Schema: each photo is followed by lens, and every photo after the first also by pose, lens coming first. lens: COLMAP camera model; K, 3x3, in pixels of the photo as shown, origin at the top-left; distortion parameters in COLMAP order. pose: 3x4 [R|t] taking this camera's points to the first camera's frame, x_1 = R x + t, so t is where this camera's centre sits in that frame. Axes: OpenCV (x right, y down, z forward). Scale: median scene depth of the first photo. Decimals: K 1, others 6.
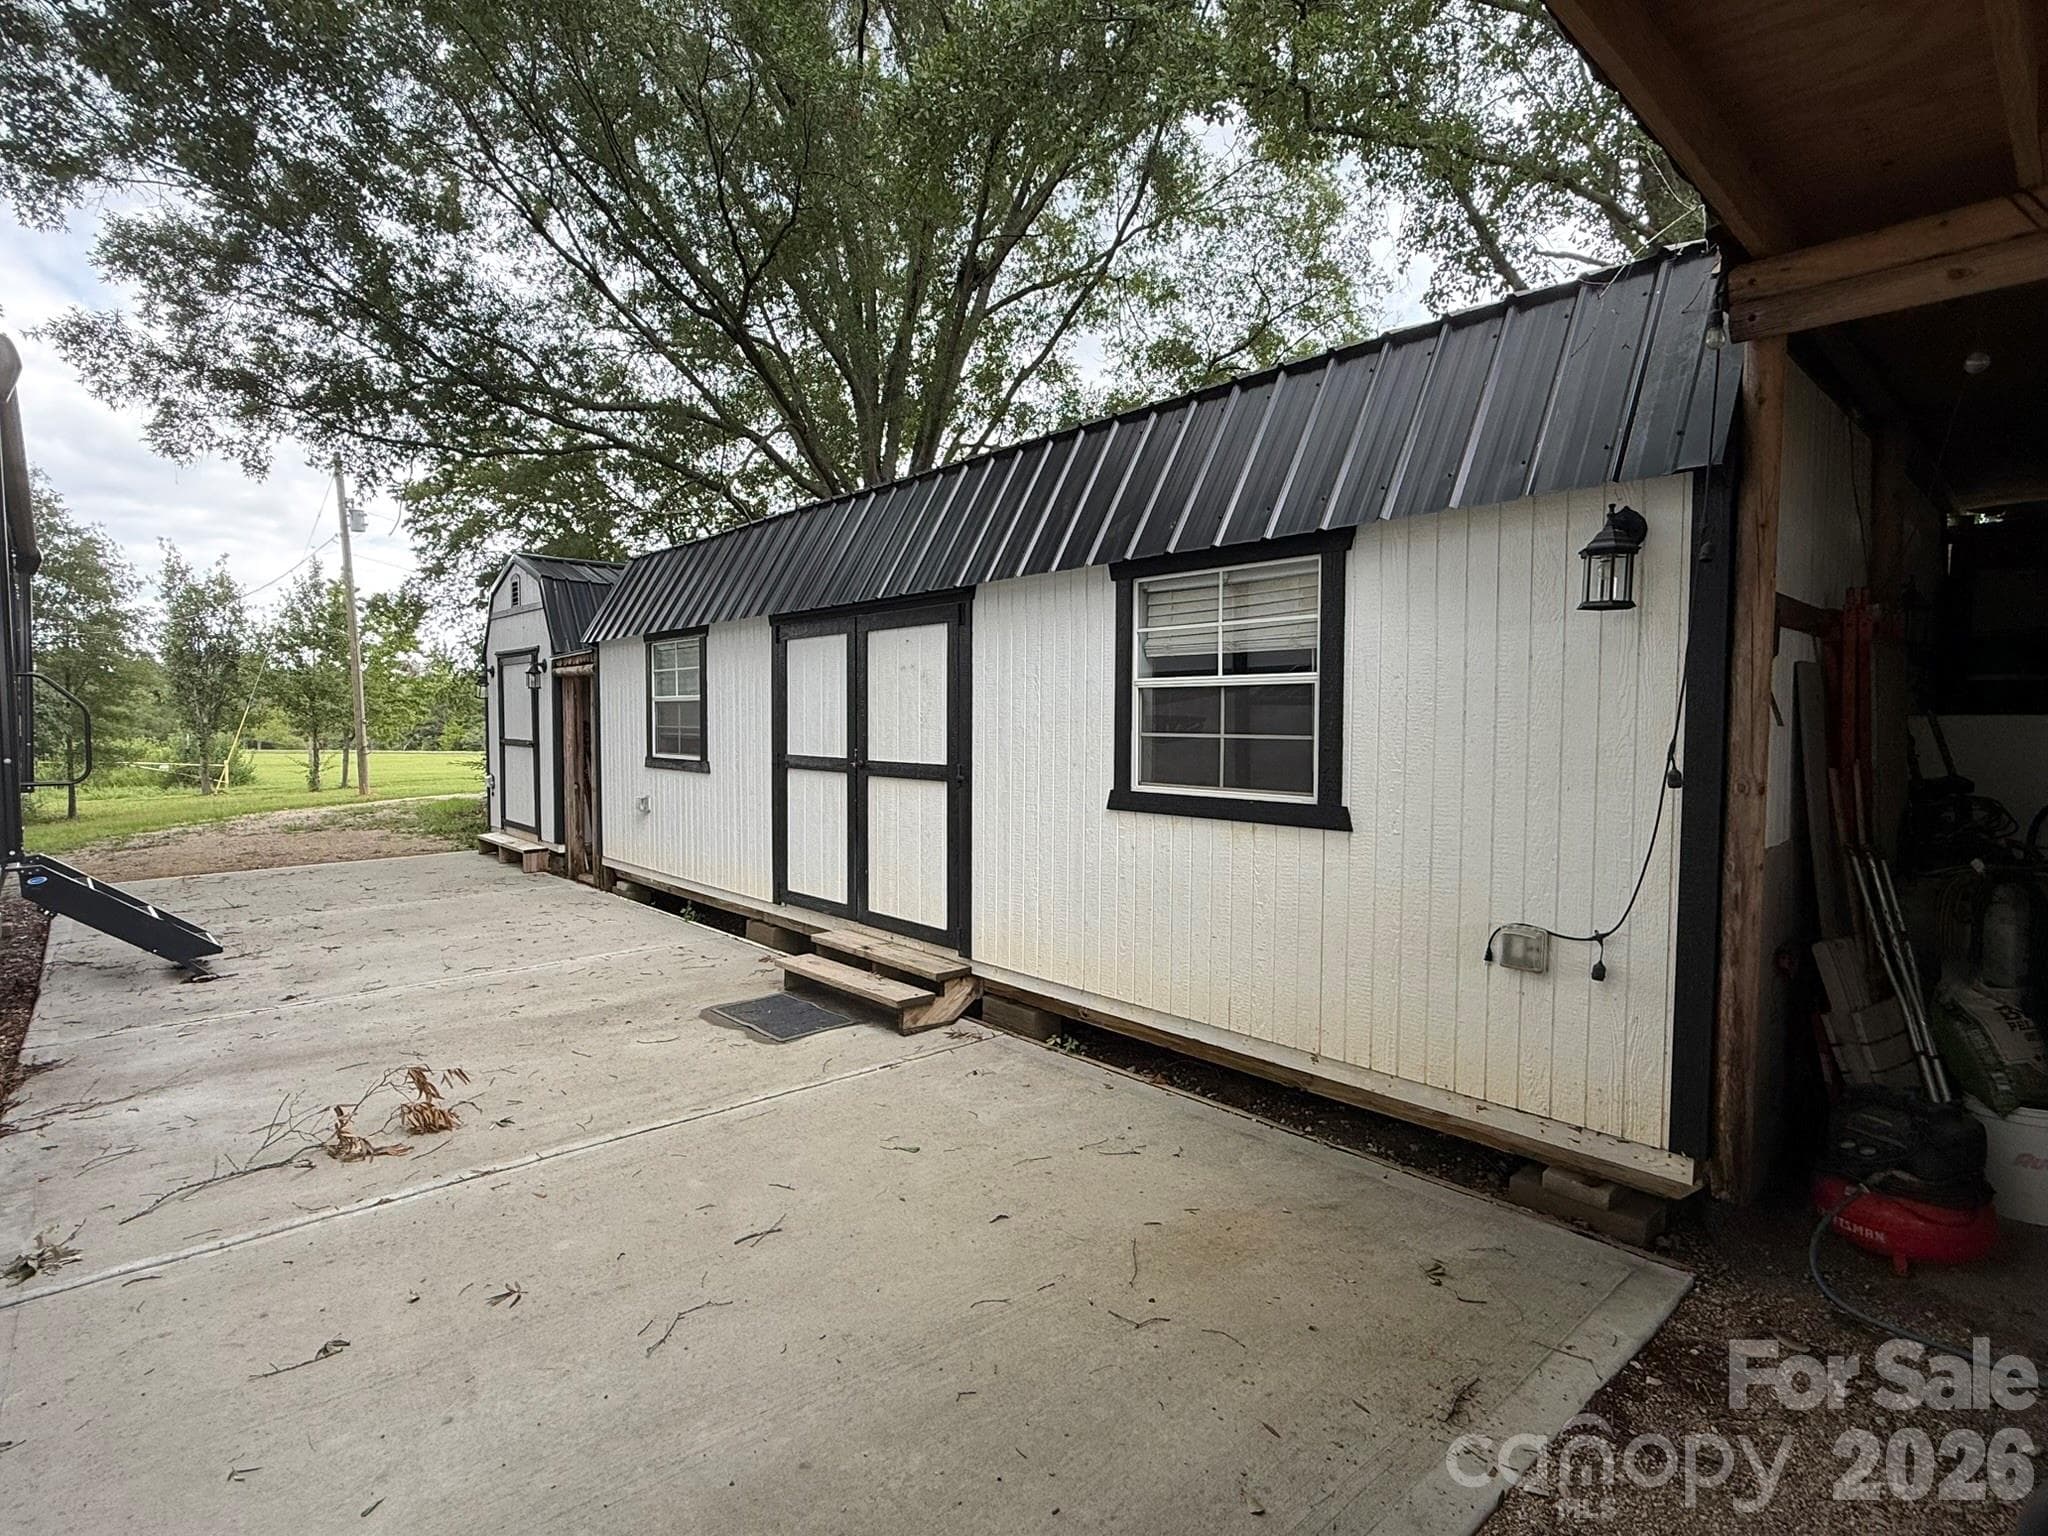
lens RADIAL K [[1013.2, 0, 1024.0], [0, 1013.2, 768.0], [0, 0, 1]] dist [-0.000468, -0.000034]
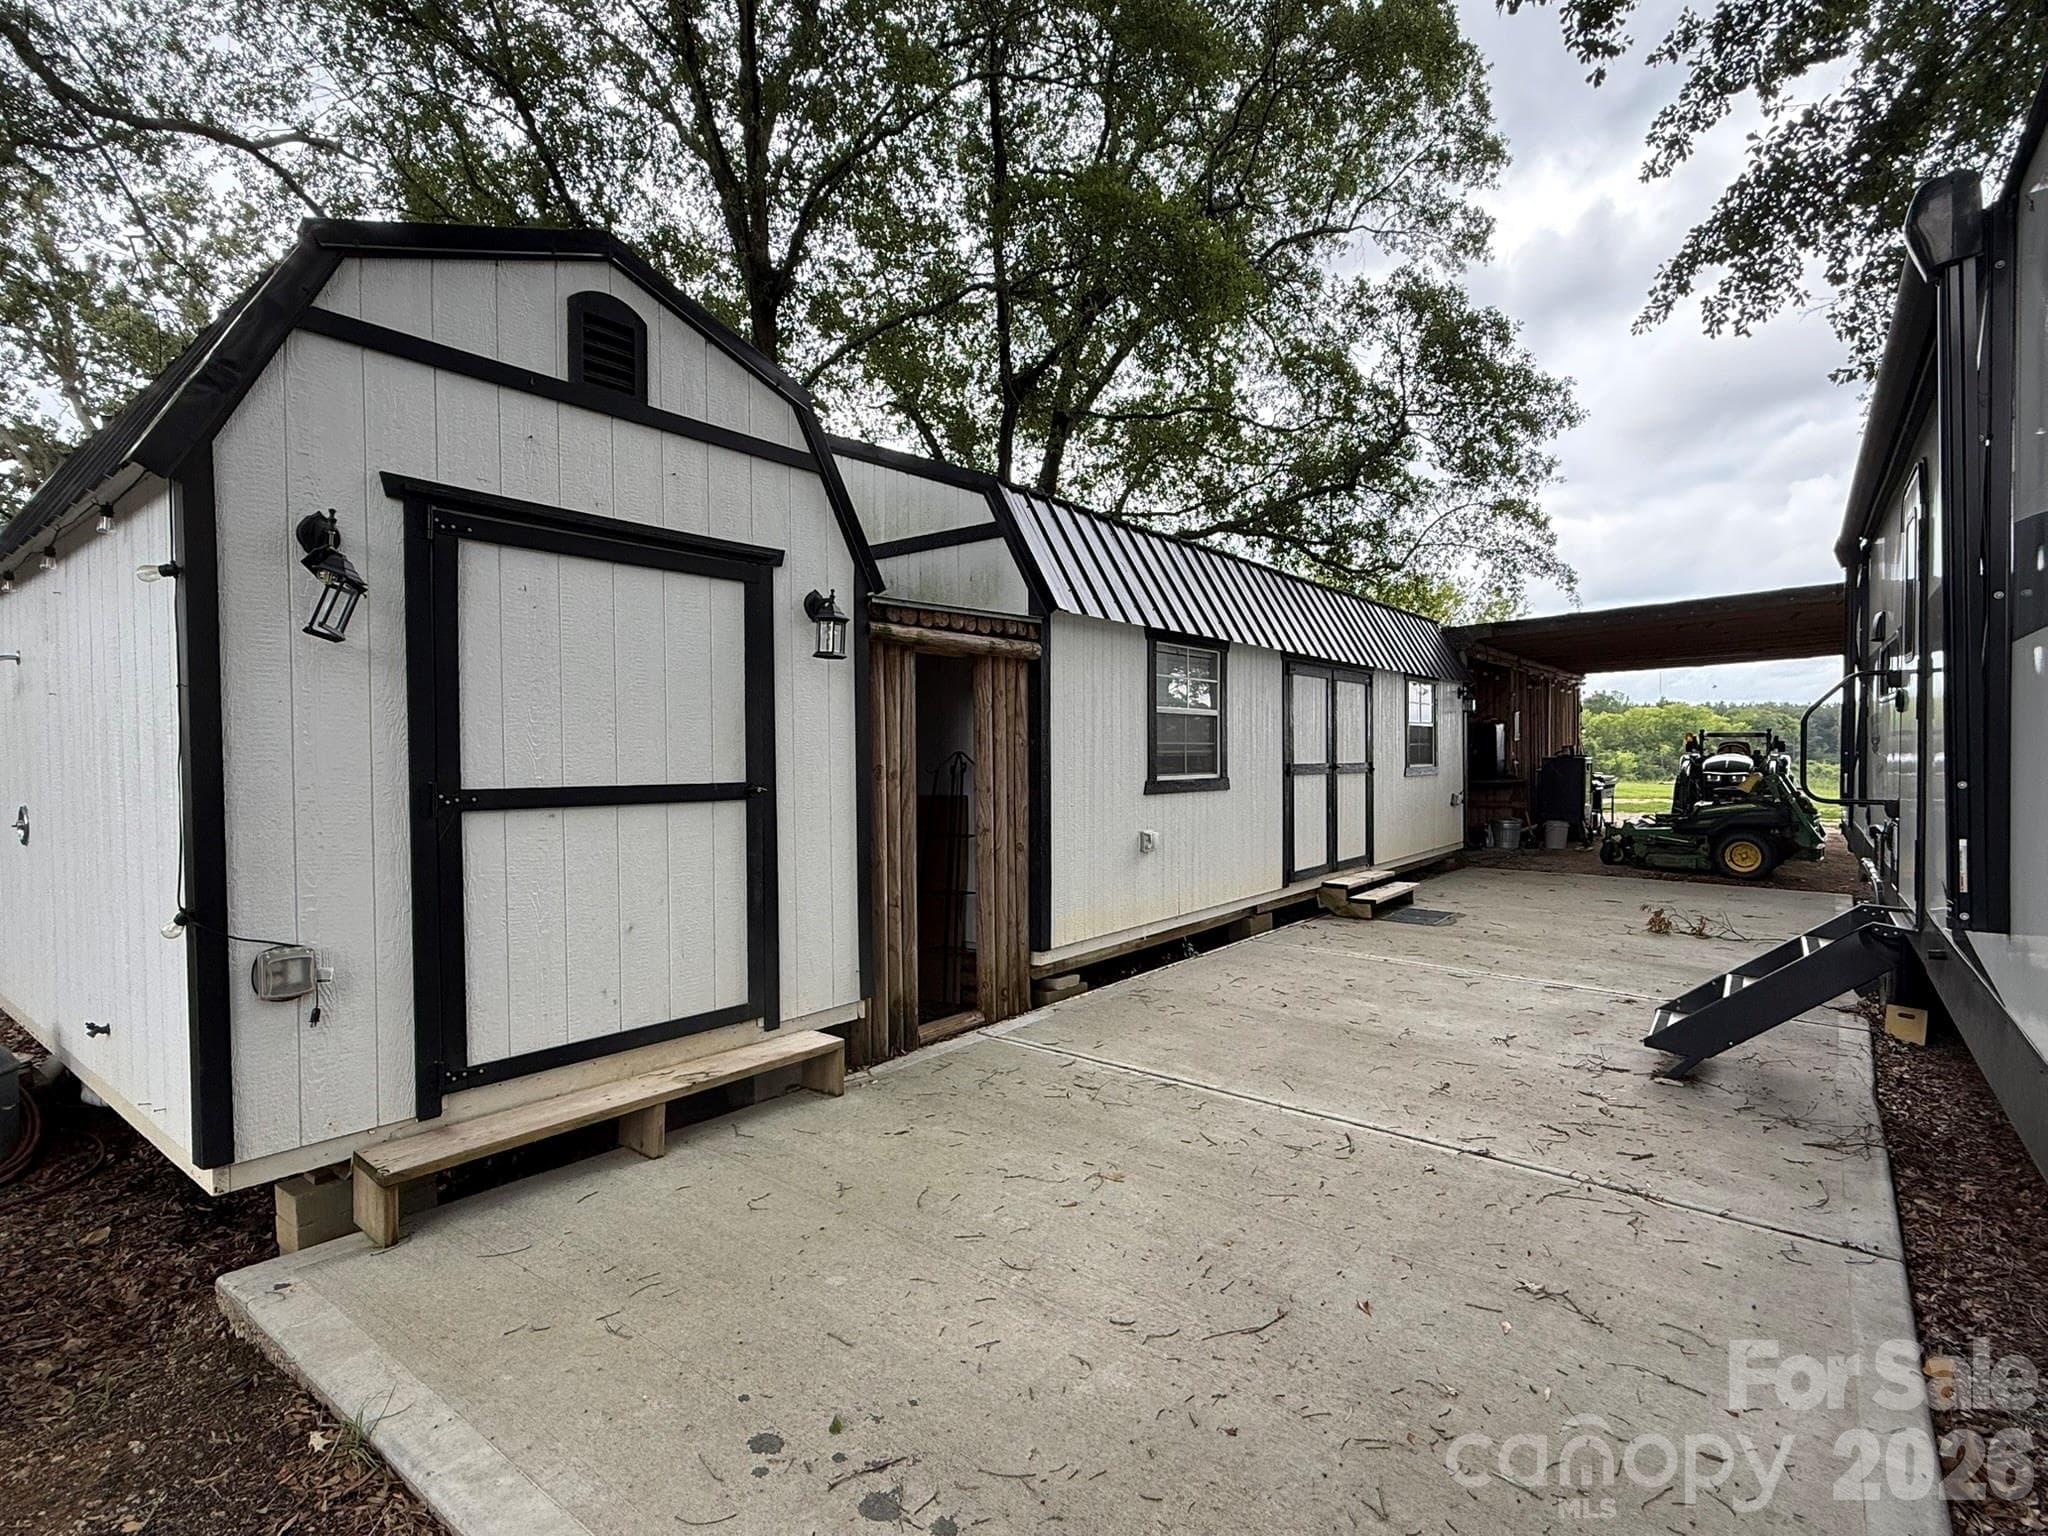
lens RADIAL K [[1013.2, 0, 1024.0], [0, 1013.2, 768.0], [0, 0, 1]] dist [-0.000468, -0.000034]
pose [[-0.170583, -0.043289, 0.984392, -1.311943], [0.020148, 0.998672, 0.047408, -0.069333], [-0.985137, 0.027921, -0.169484, 1.429790]]
